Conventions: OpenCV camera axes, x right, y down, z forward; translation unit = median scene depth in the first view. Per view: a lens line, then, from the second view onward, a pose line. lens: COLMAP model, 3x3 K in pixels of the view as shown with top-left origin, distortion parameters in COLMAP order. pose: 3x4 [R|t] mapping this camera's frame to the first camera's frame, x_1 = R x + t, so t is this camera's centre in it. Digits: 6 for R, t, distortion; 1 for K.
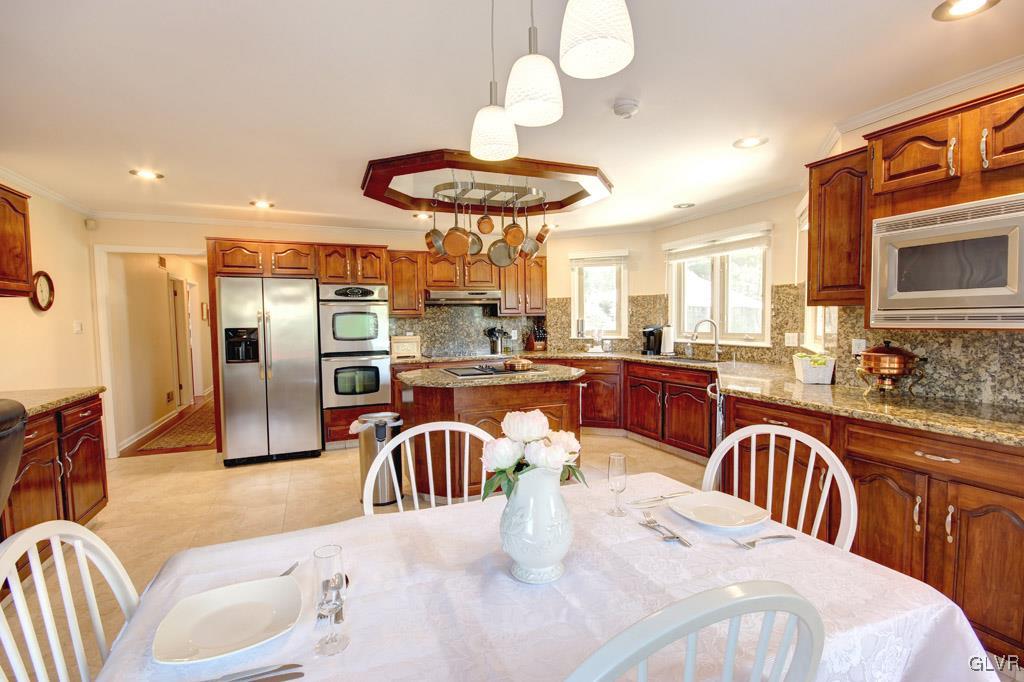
lens RADIAL K [[485.7, 0, 517.8], [0, 485.7, 344.1], [0, 0, 1]] dist [-0.015359, -0.002112]
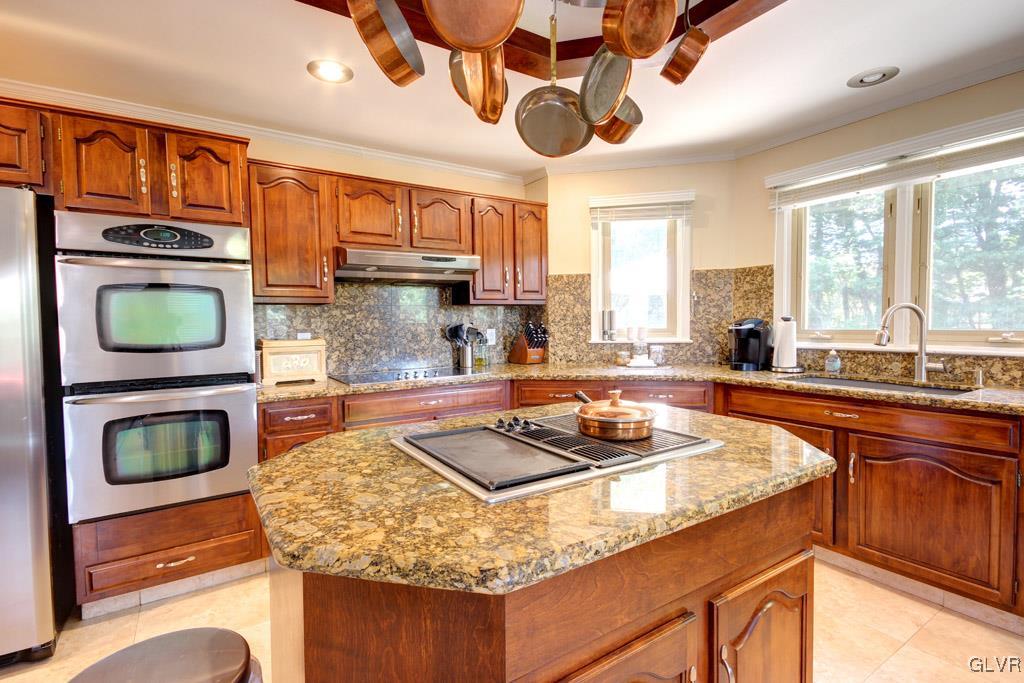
lens RADIAL K [[485.7, 0, 504.1], [0, 485.7, 342.5], [0, 0, 1]] dist [-0.015359, -0.002112]
pose [[0.989203, -0.007054, 0.146380, -0.087271], [0.008458, 0.999924, -0.008971, -0.007645], [-0.146305, 0.010113, 0.989188, 0.455702]]
